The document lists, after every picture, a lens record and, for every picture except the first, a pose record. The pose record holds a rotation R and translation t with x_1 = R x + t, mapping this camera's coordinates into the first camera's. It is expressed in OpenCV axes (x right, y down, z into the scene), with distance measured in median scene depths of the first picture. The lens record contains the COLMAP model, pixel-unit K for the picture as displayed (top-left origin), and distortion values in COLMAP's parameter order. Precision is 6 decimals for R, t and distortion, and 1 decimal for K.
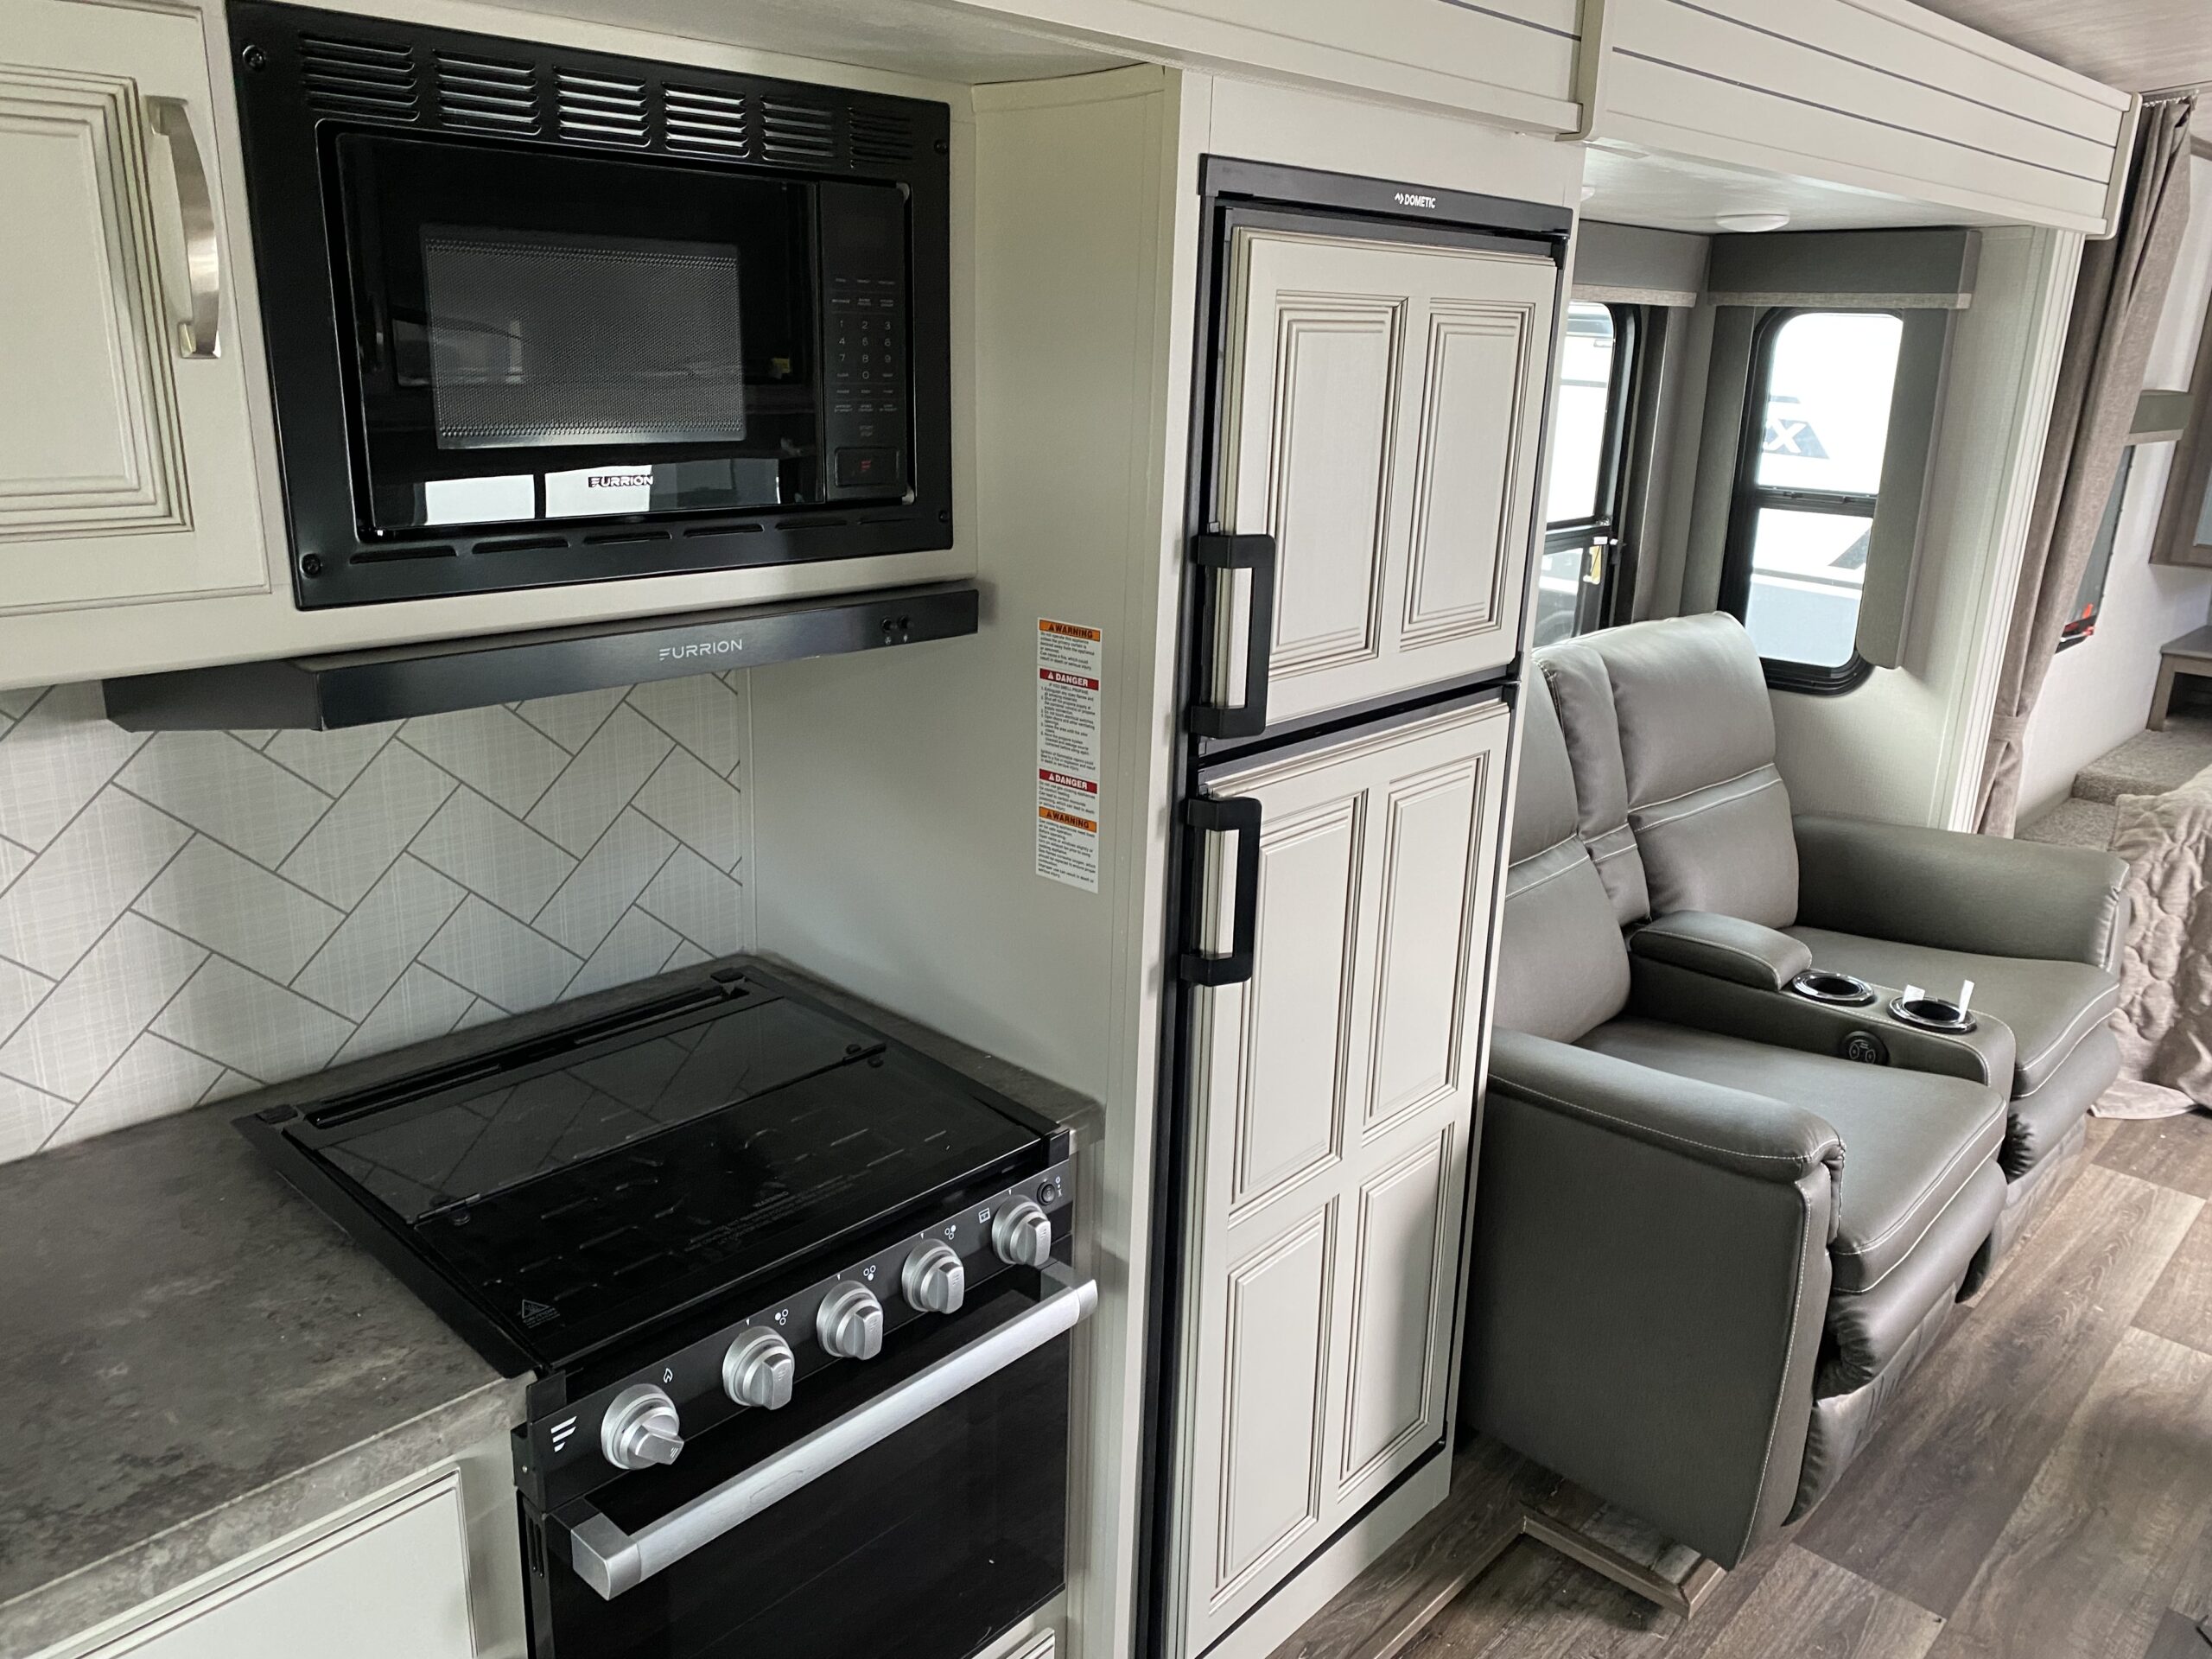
lens RADIAL K [[1676.8, 0, 1103.9], [0, 1676.8, 831.5], [0, 0, 1]] dist [0.010074, -0.006086]
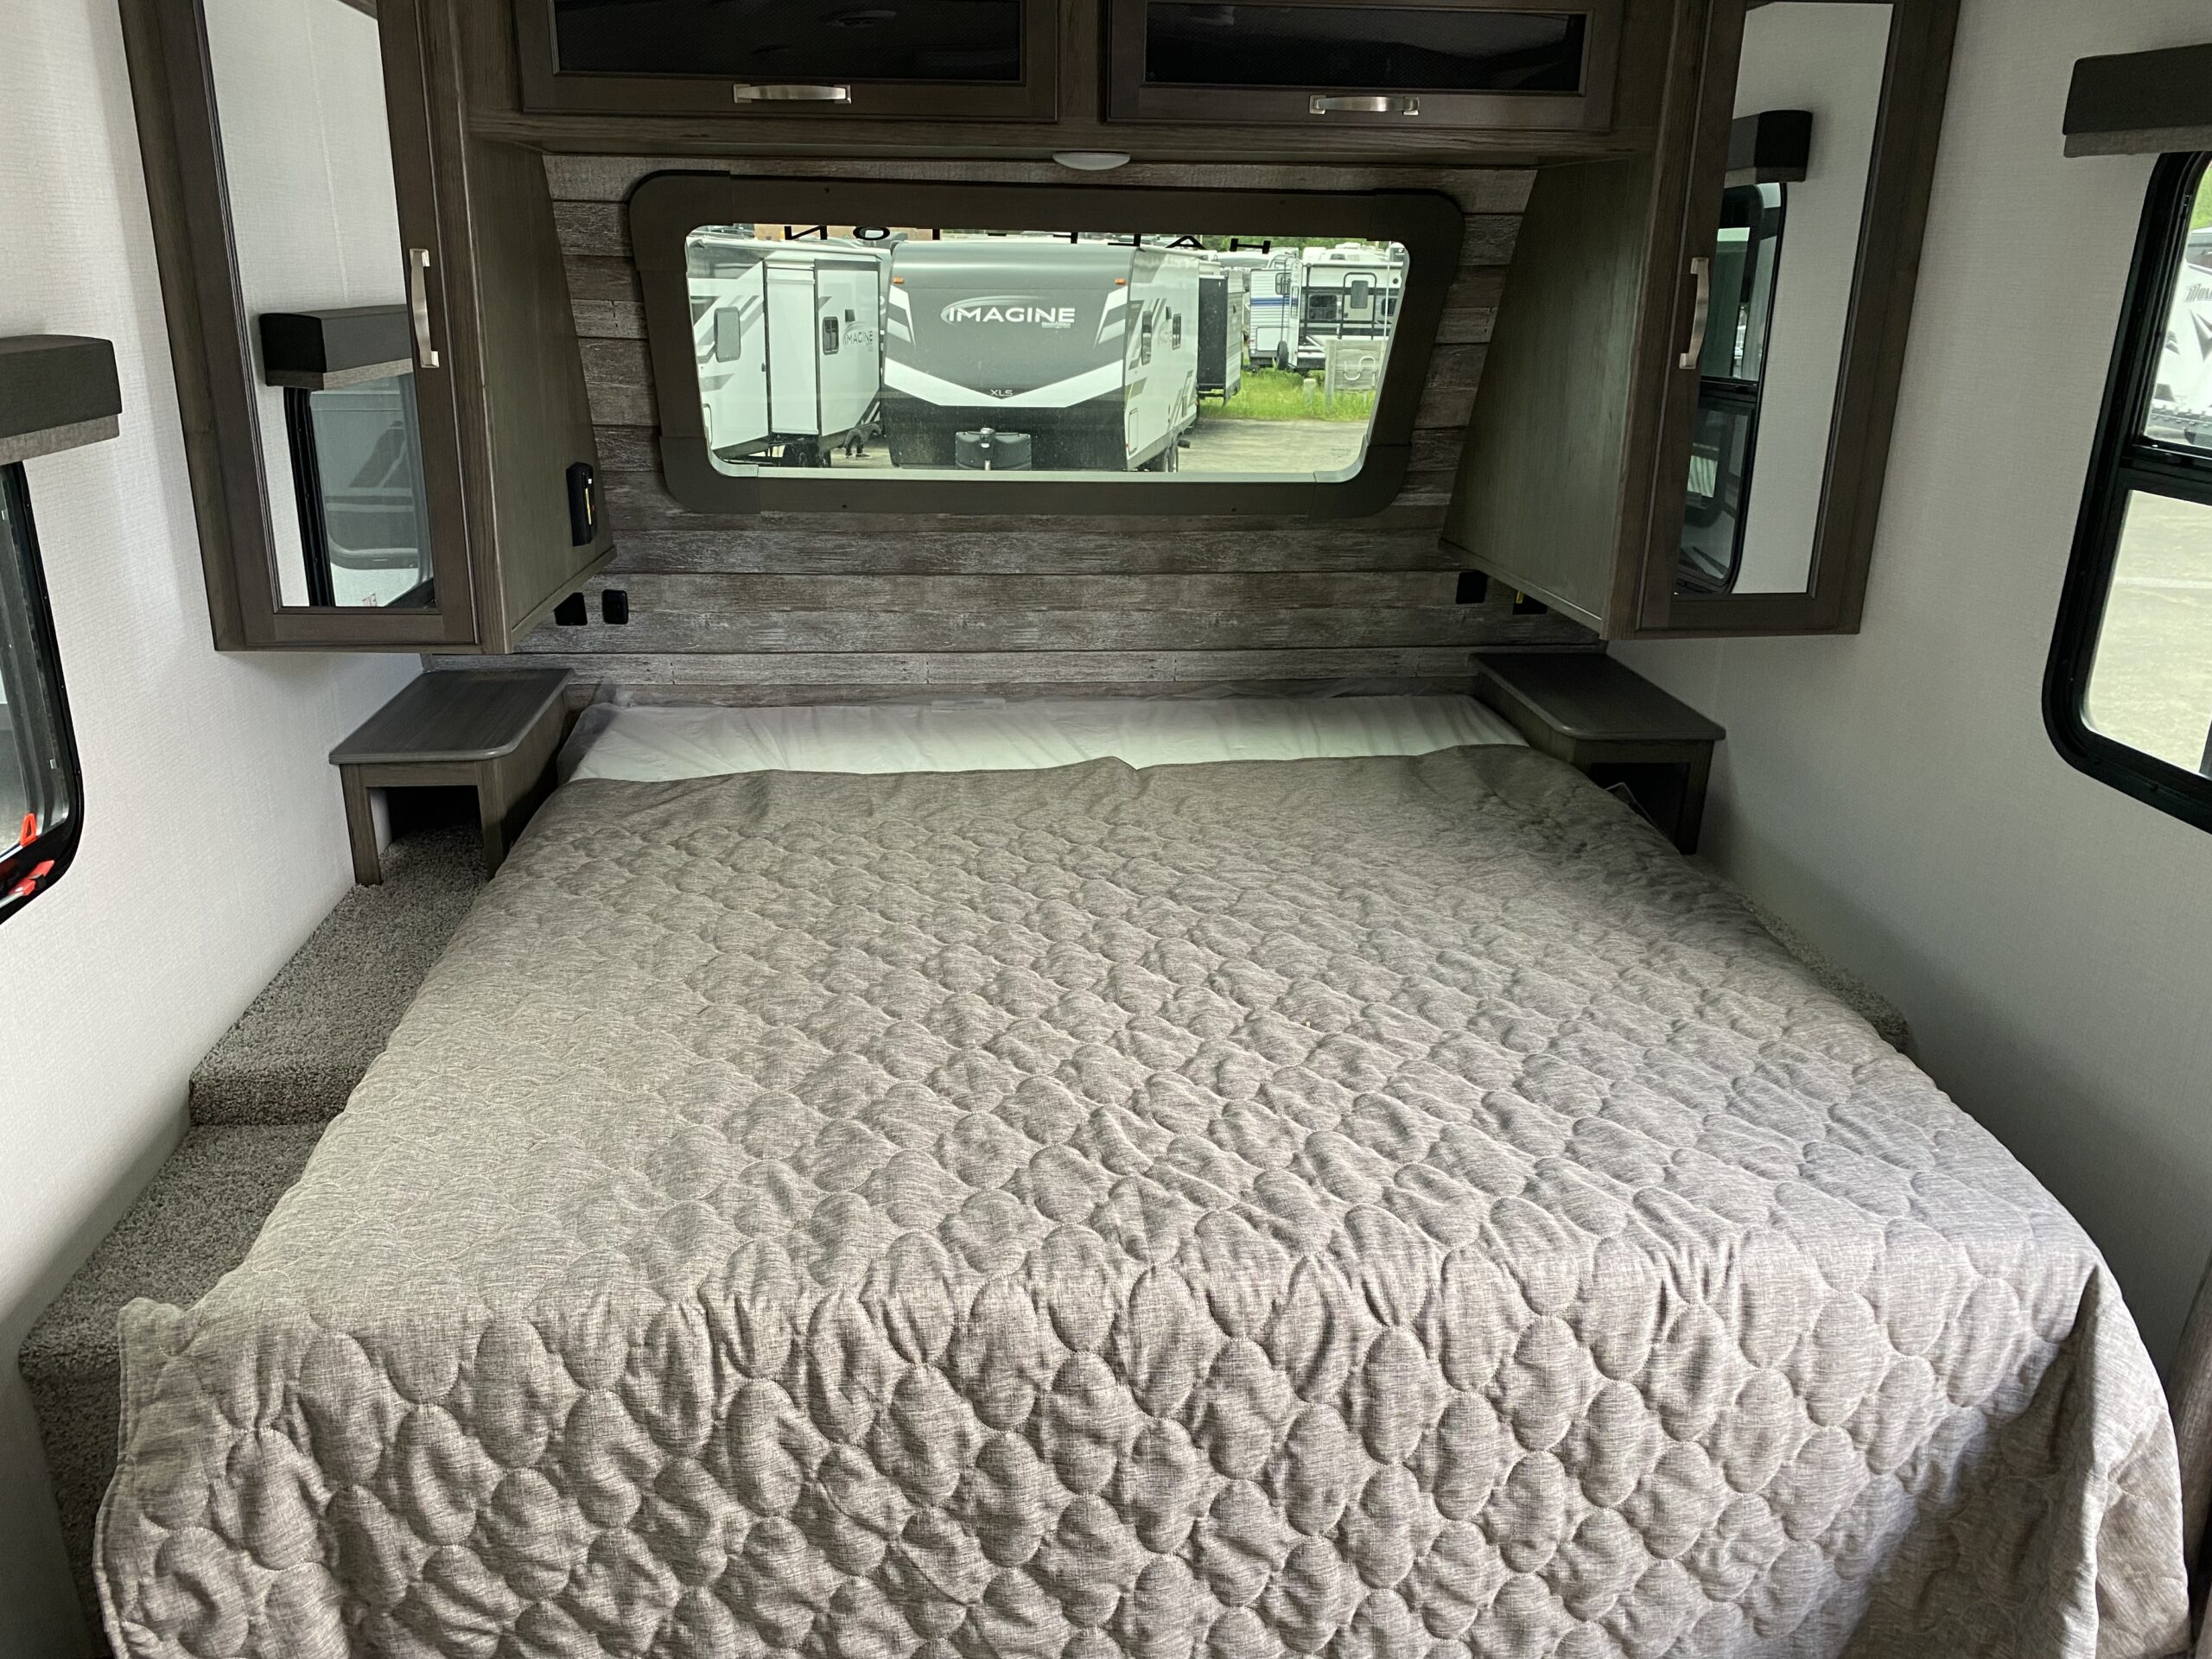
lens RADIAL K [[1676.8, 0, 1104.6], [0, 1676.8, 826.1], [0, 0, 1]] dist [0.010074, -0.006086]
pose [[0.659252, -0.266484, 0.703116, 0.519501], [0.225070, 0.962154, 0.153632, -0.154599], [-0.717447, 0.056968, 0.694280, 0.536444]]
